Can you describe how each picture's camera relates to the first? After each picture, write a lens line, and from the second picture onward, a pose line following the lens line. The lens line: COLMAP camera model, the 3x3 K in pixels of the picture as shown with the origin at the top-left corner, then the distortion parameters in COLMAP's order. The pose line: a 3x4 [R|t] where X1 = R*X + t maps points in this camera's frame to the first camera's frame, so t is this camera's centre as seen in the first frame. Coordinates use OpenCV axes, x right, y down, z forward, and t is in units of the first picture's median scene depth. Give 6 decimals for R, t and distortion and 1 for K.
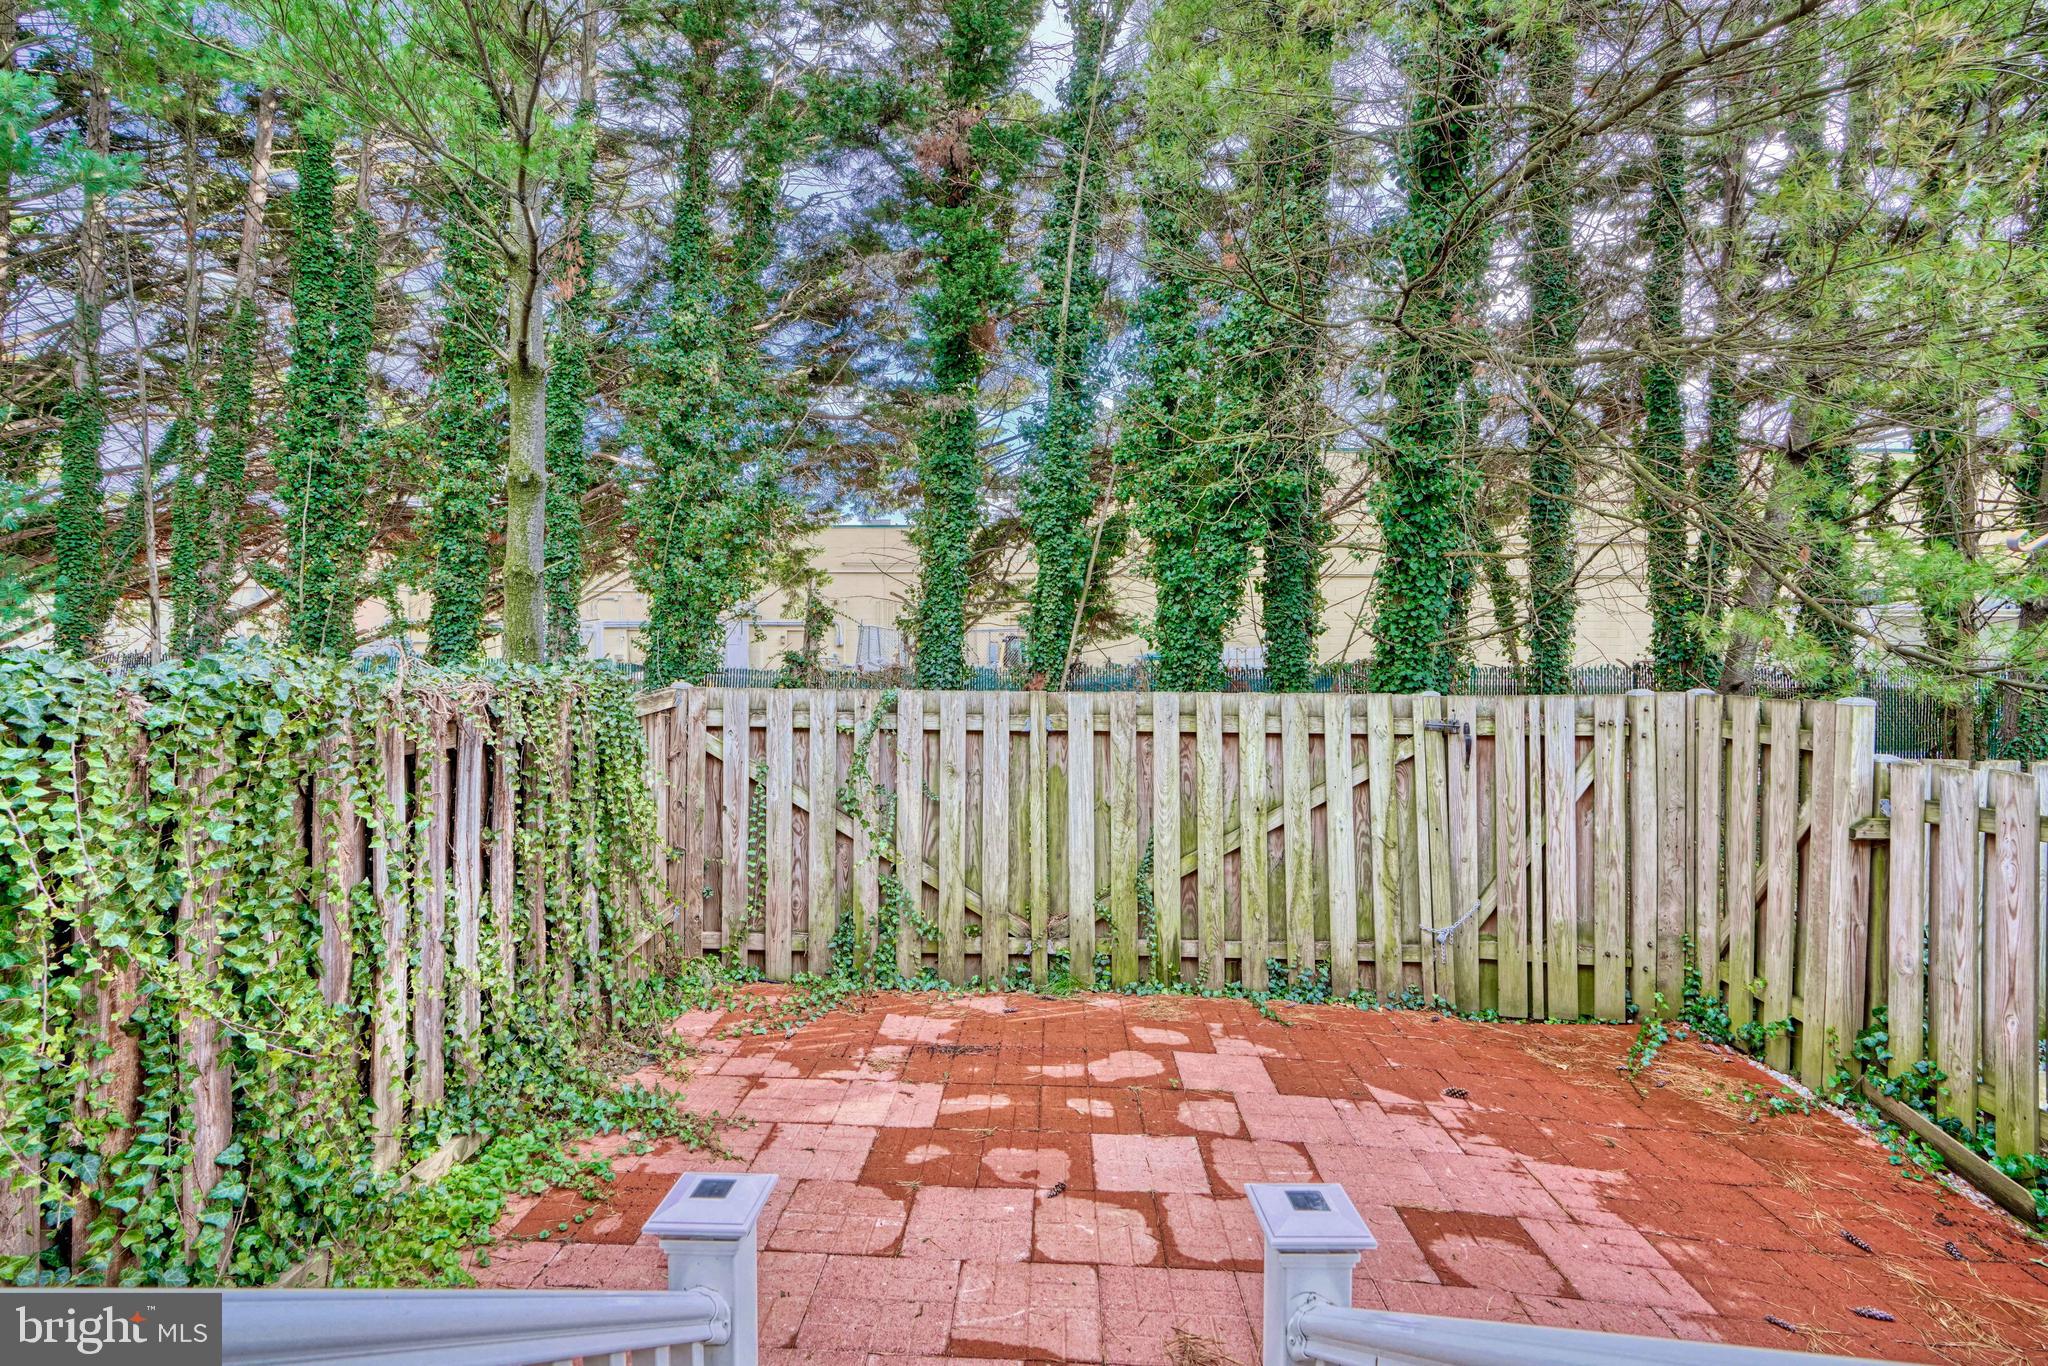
lens RADIAL K [[929.8, 0, 1021.8], [0, 929.8, 661.6], [0, 0, 1]] dist [-0.004841, 0.001012]
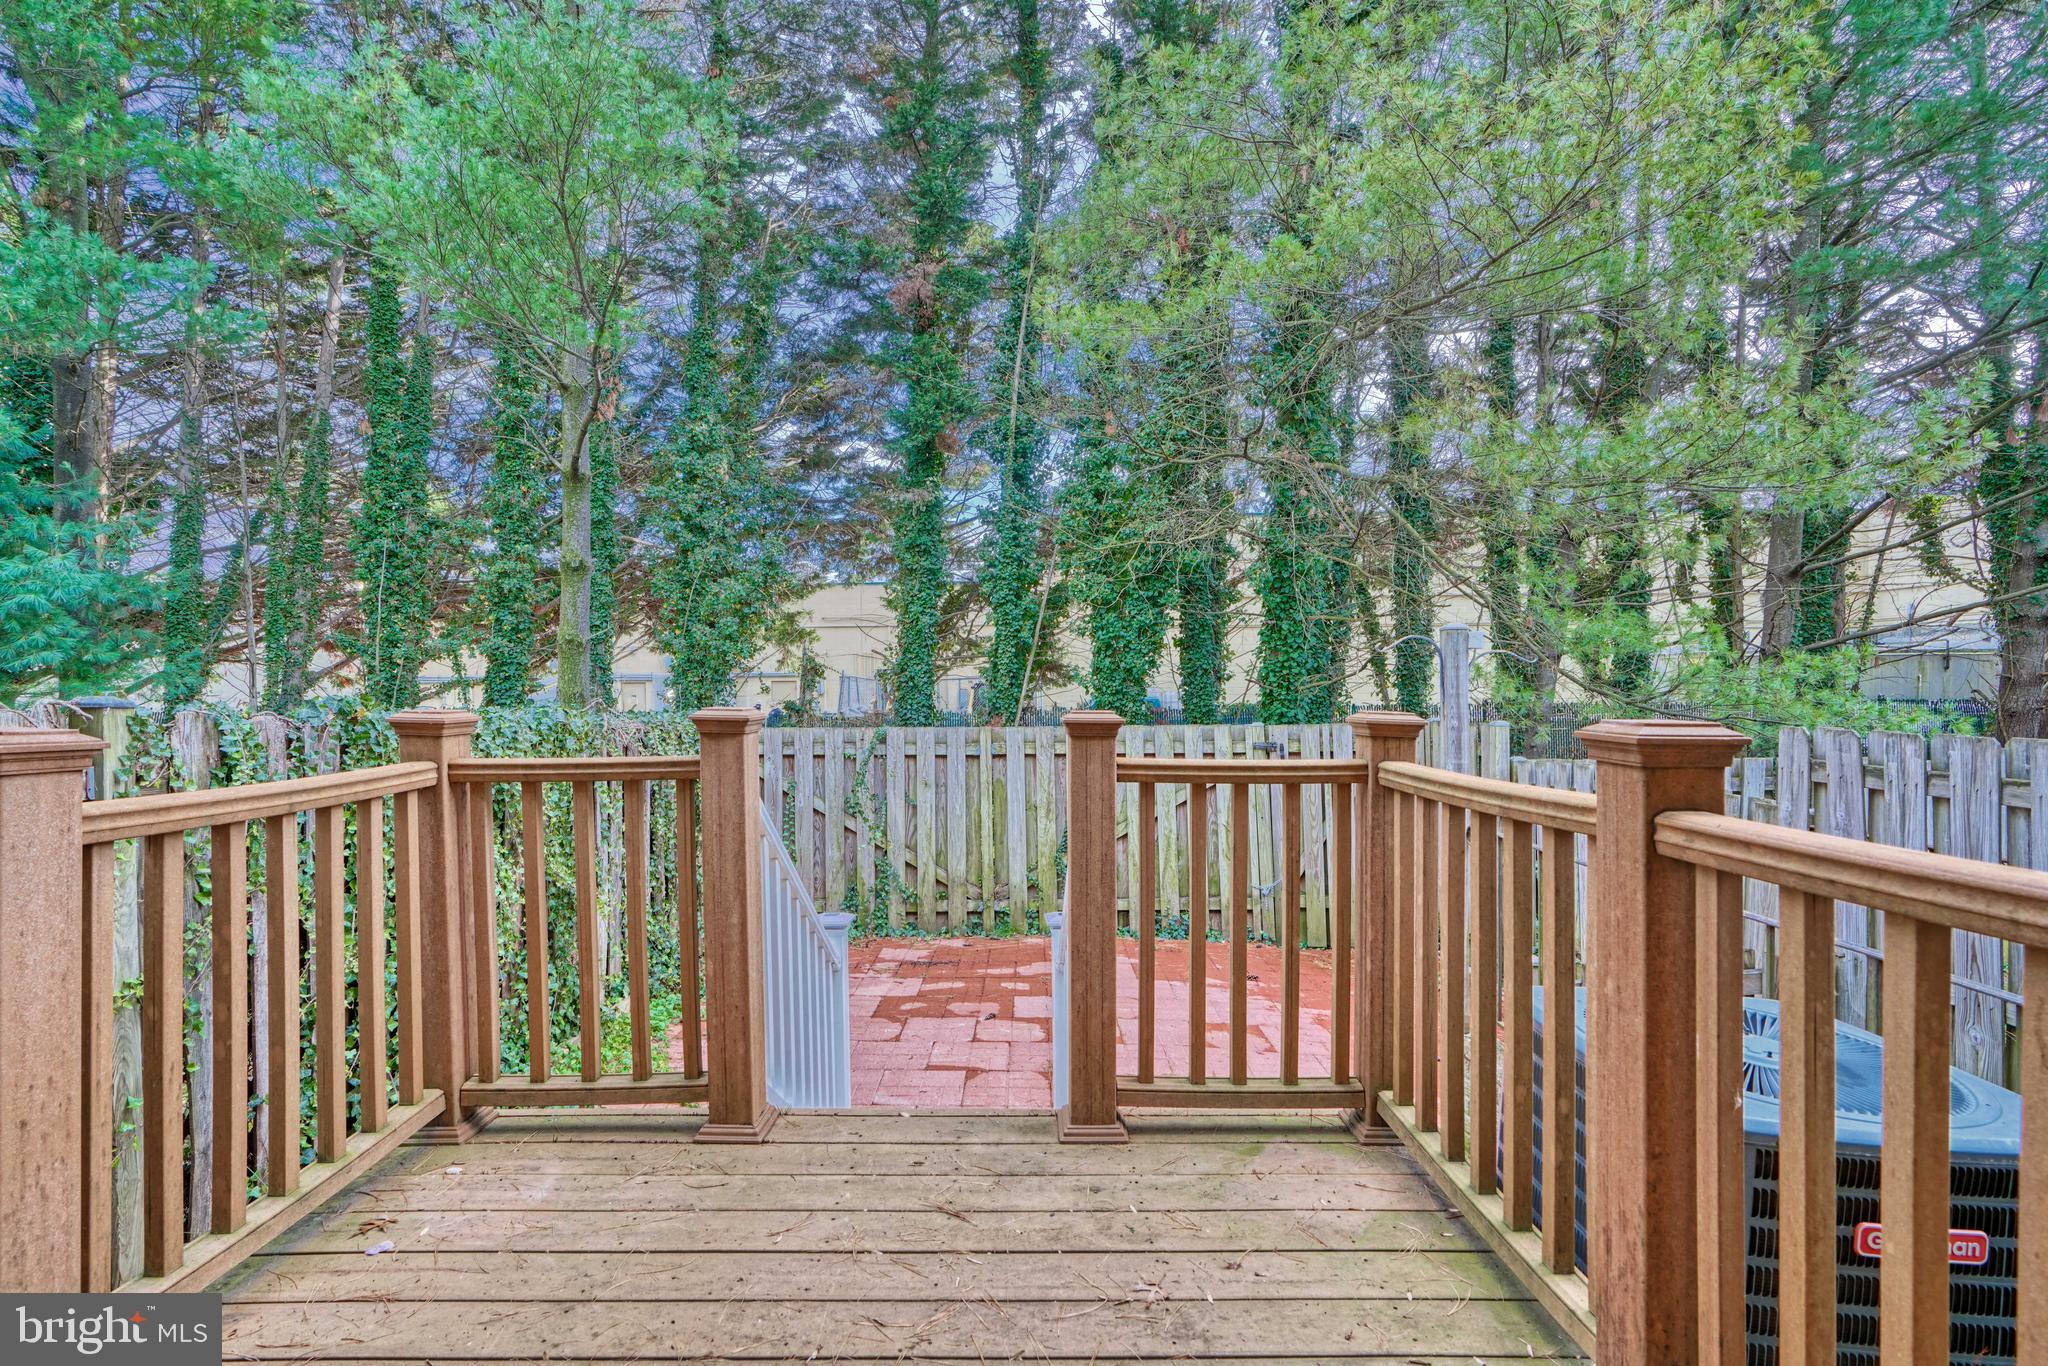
lens RADIAL K [[929.8, 0, 1028.0], [0, 929.8, 699.5], [0, 0, 1]] dist [-0.004841, 0.001012]
pose [[0.999273, -0.014275, 0.035363, 0.017167], [0.014533, 0.999870, -0.007029, 0.000642], [-0.035258, 0.007538, 0.999350, -0.220972]]
